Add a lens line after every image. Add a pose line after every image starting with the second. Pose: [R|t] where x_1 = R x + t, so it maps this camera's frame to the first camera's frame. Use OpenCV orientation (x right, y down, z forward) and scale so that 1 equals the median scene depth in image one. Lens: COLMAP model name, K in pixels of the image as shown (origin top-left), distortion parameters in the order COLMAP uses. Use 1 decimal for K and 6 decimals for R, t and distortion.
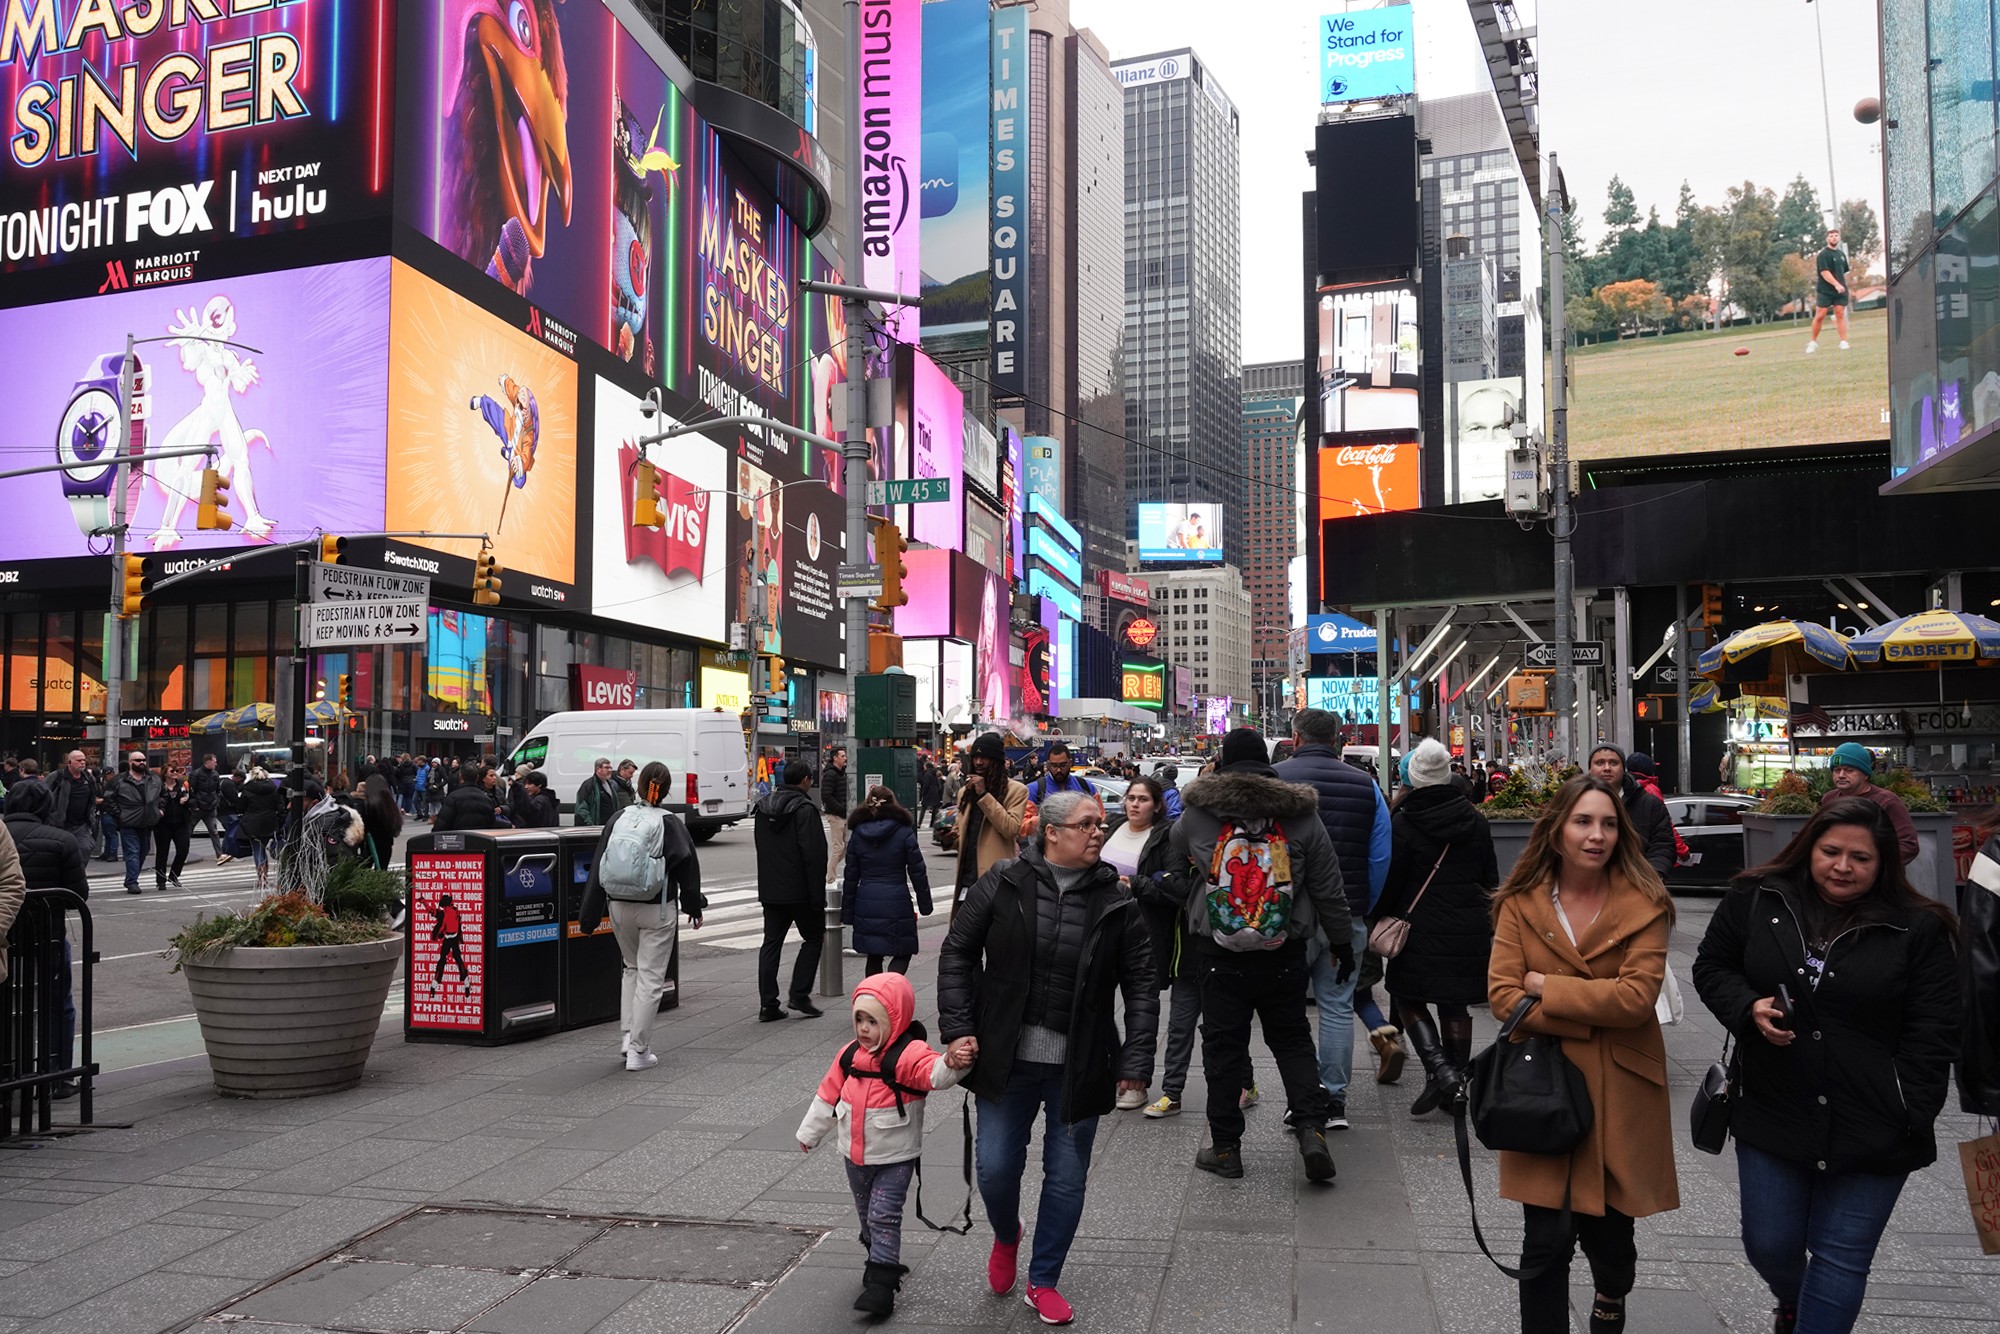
lens RADIAL K [[1613.9, 0, 1000.0], [0, 1613.9, 667.0], [0, 0, 1]] dist [-0.015492, 0.002891]
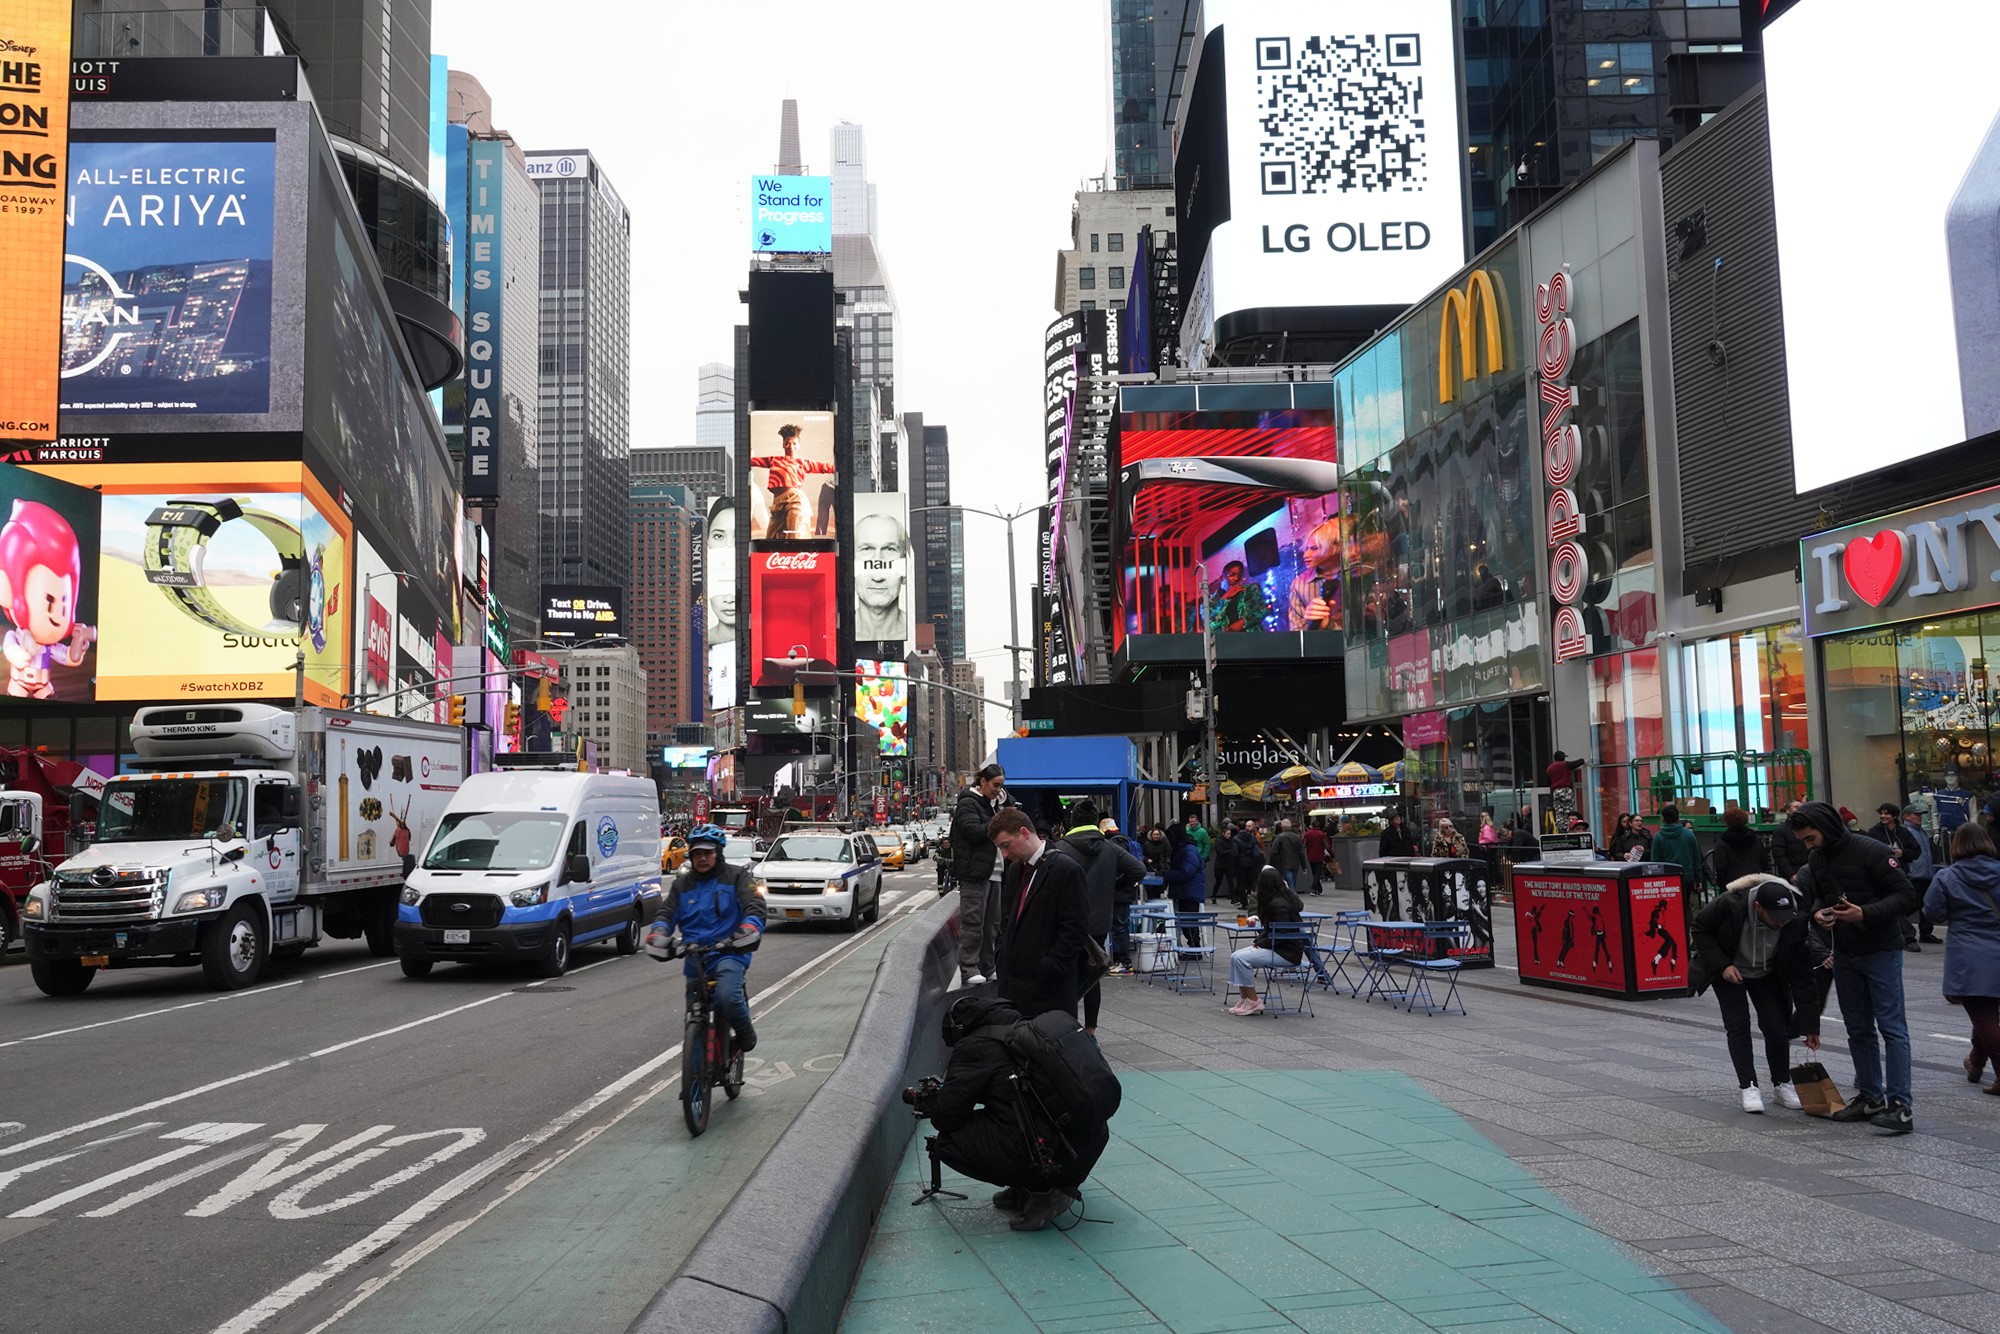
lens RADIAL K [[1599.5, 0, 1000.0], [0, 1599.5, 667.0], [0, 0, 1]] dist [-0.015708, 0.015098]
pose [[0.918557, 0.017398, 0.394906, -0.049471], [-0.000412, 0.999073, -0.043058, -0.003798], [-0.395289, 0.039388, 0.917712, -0.059388]]
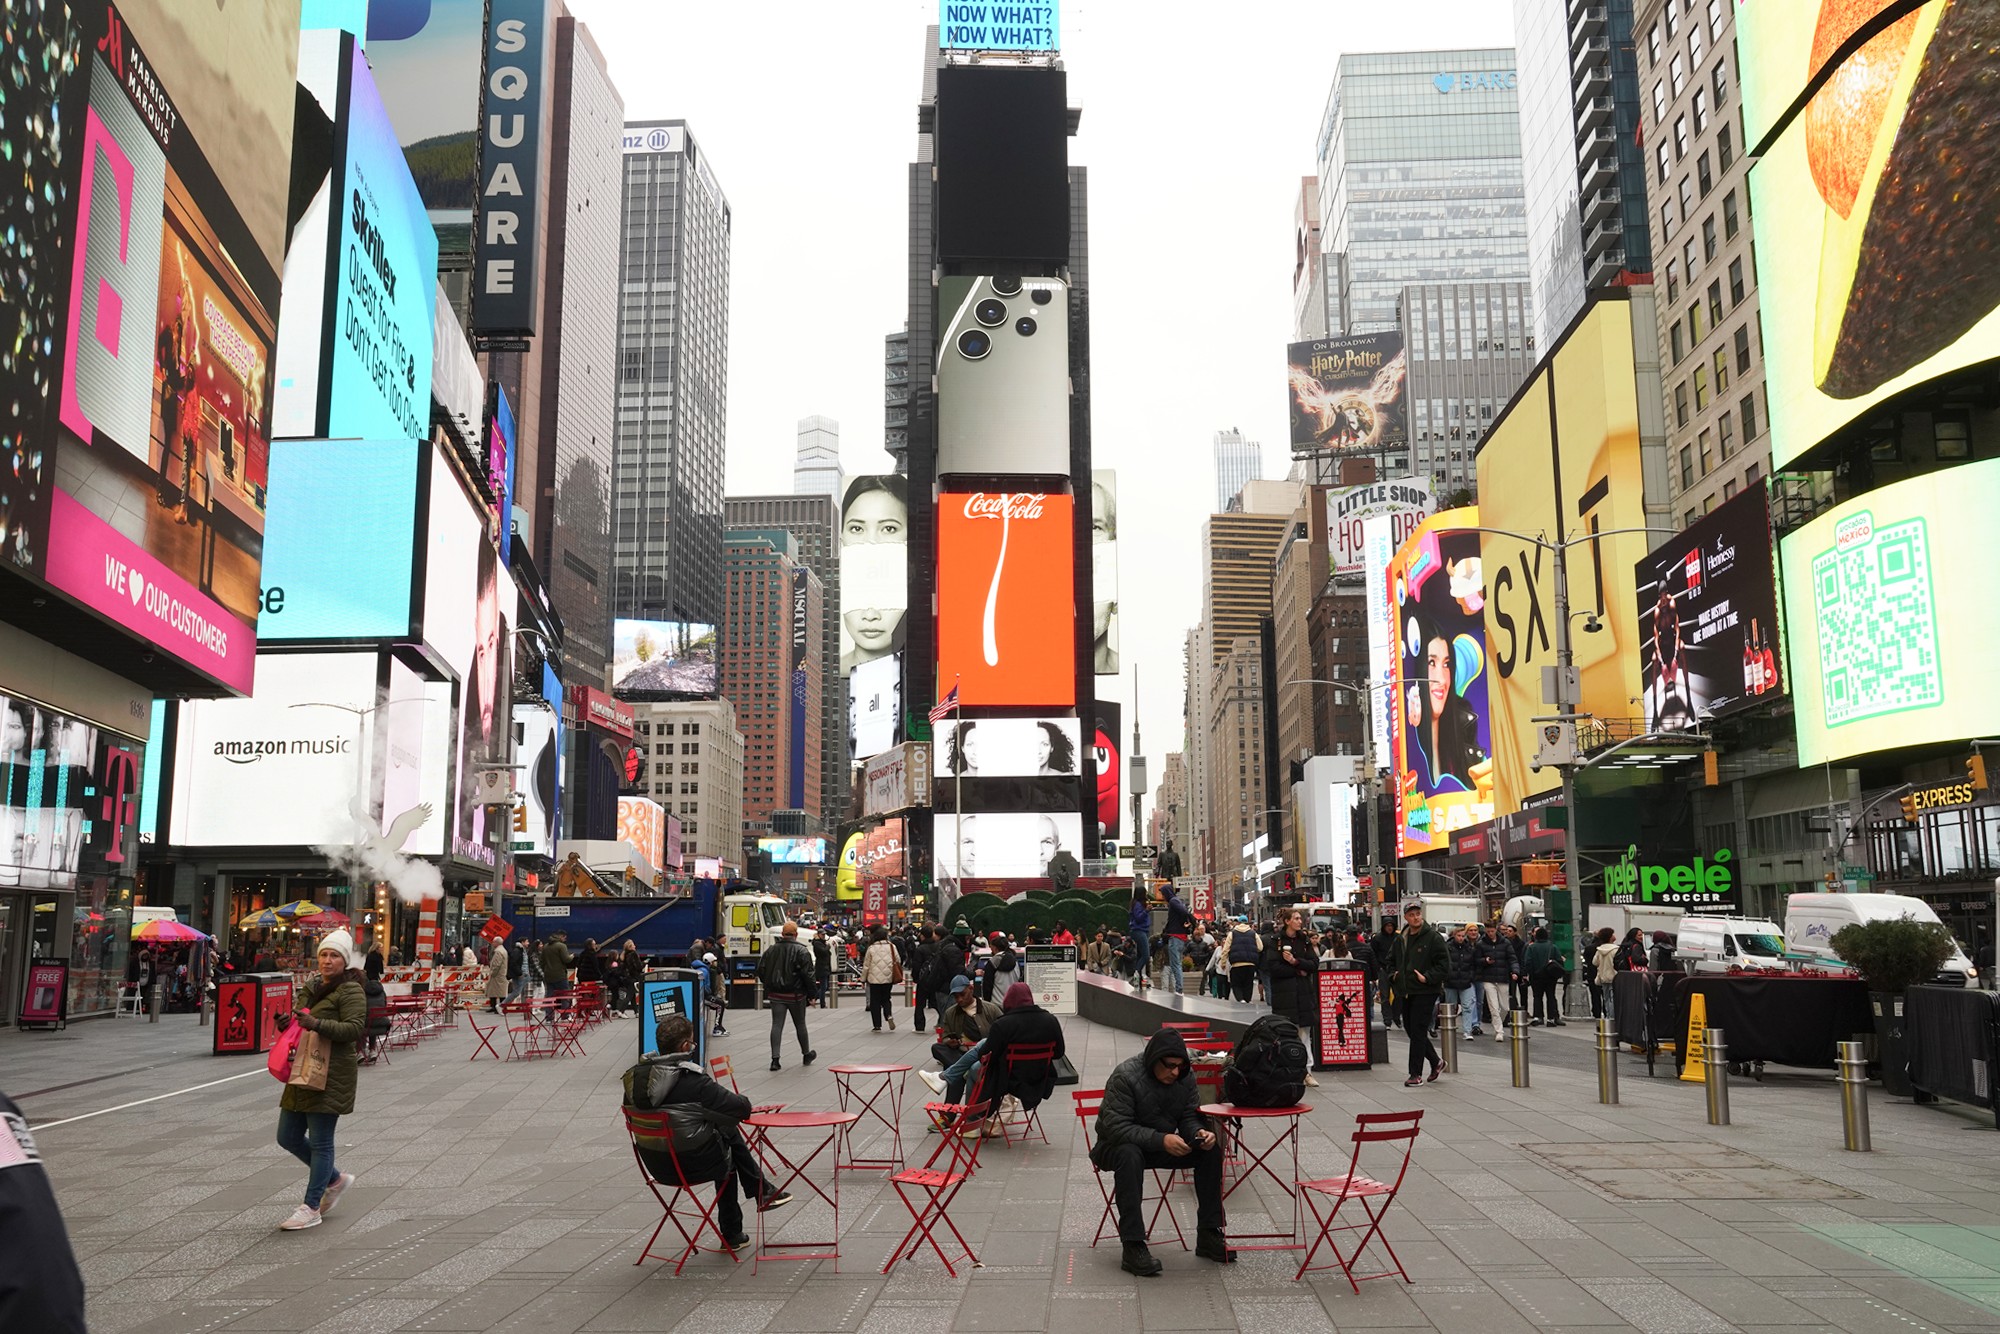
lens RADIAL K [[1586.2, 0, 996.5], [0, 1586.2, 673.4], [0, 0, 1]] dist [-0.017293, 0.020393]
pose [[0.935912, 0.050175, 0.348642, -0.011138], [-0.012426, 0.993889, -0.109680, 0.011774], [-0.352015, 0.098319, 0.930816, 0.200543]]
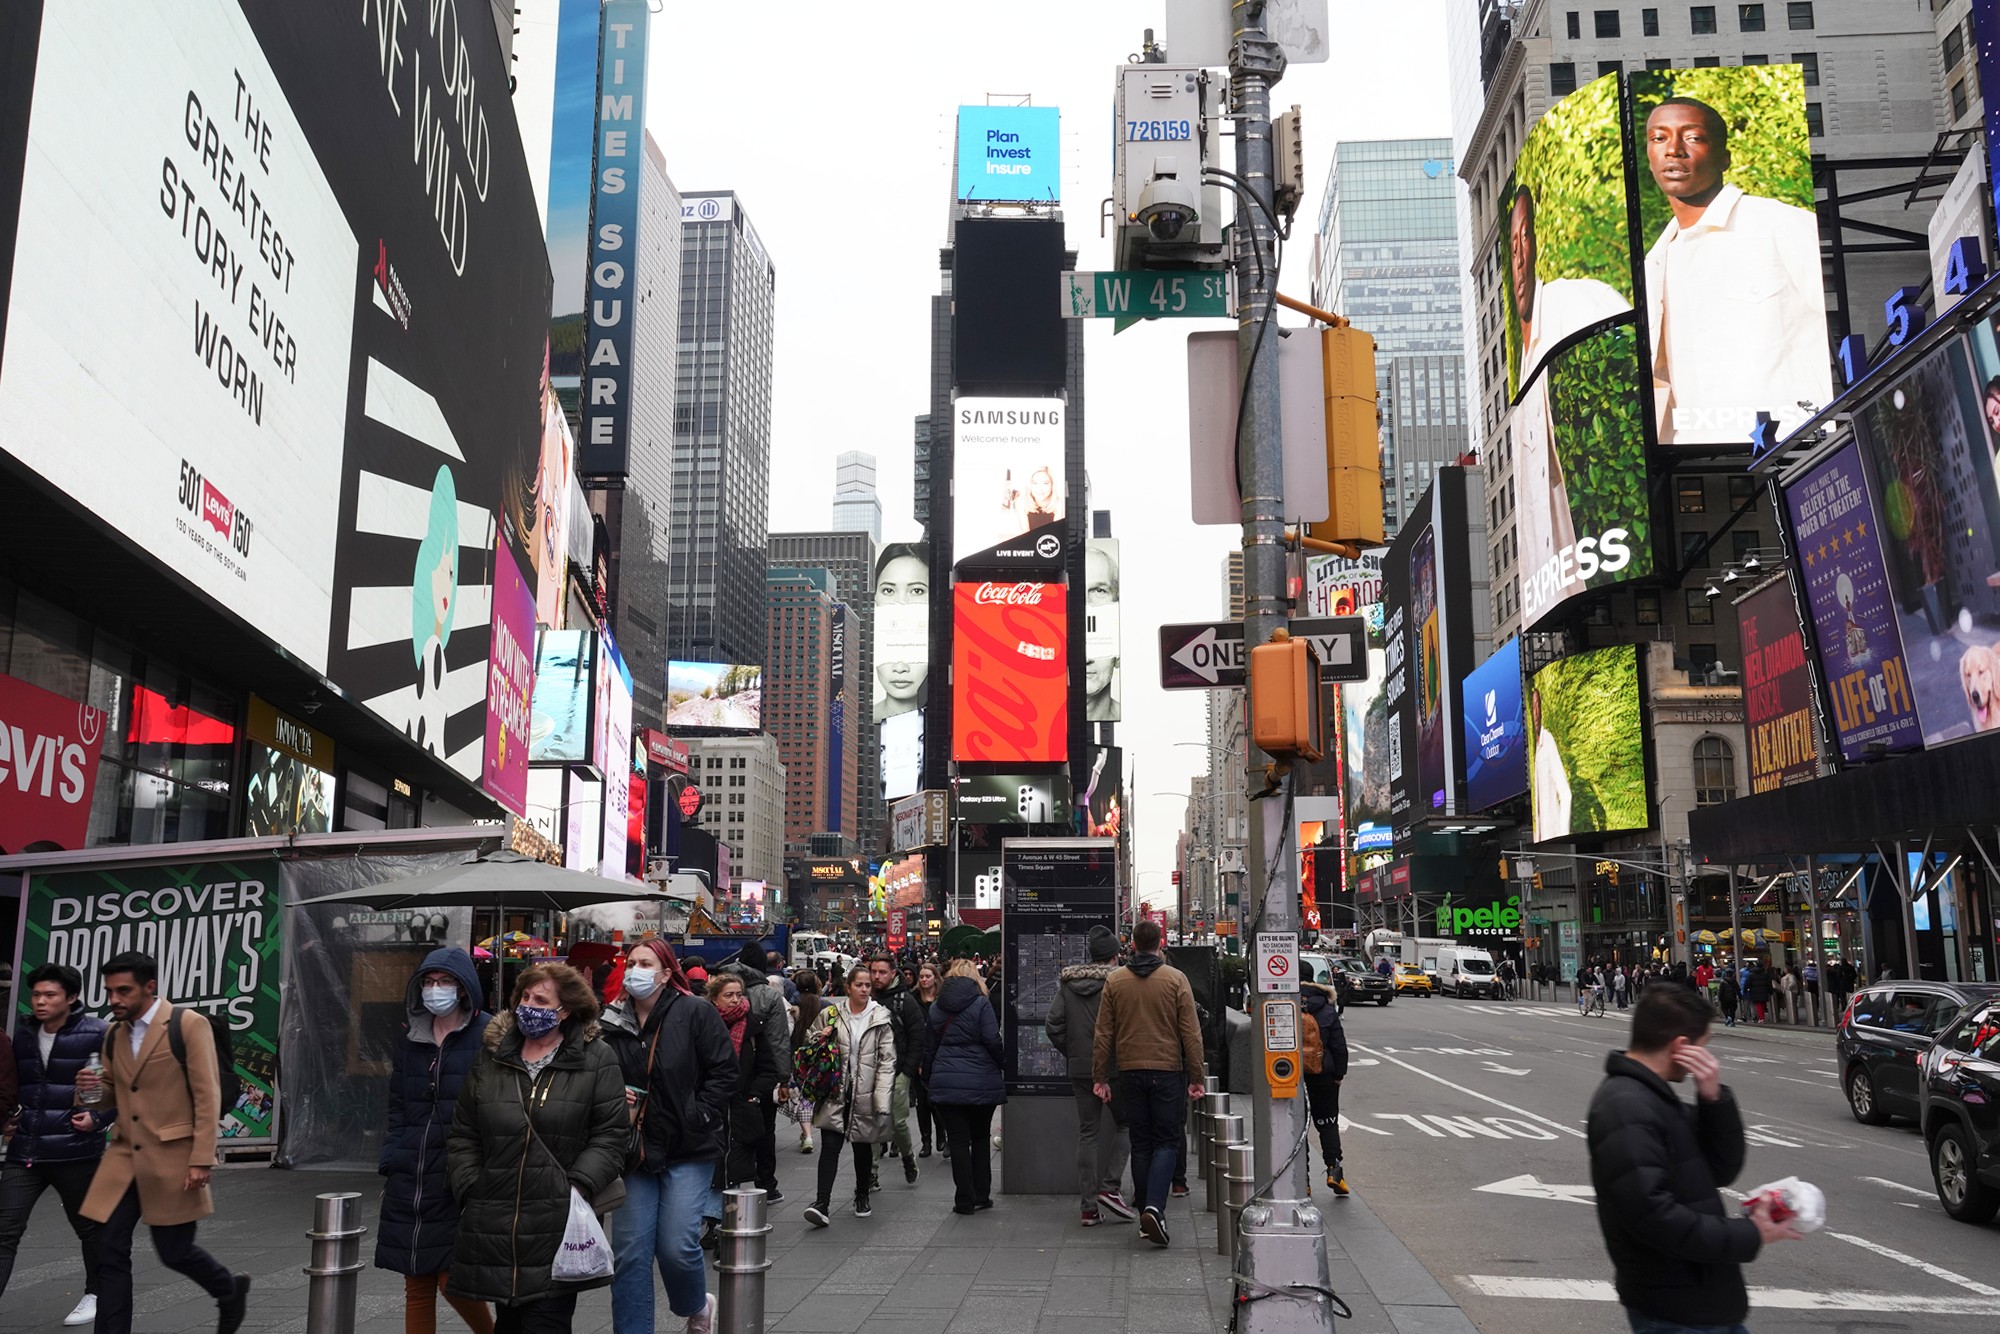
lens RADIAL K [[1599.5, 0, 1000.0], [0, 1599.5, 667.0], [0, 0, 1]] dist [-0.015708, 0.015098]
pose [[0.943239, 0.057760, 0.327053, -0.030735], [-0.018485, 0.992364, -0.121949, 0.006480], [-0.331599, 0.108981, 0.937105, 0.119689]]
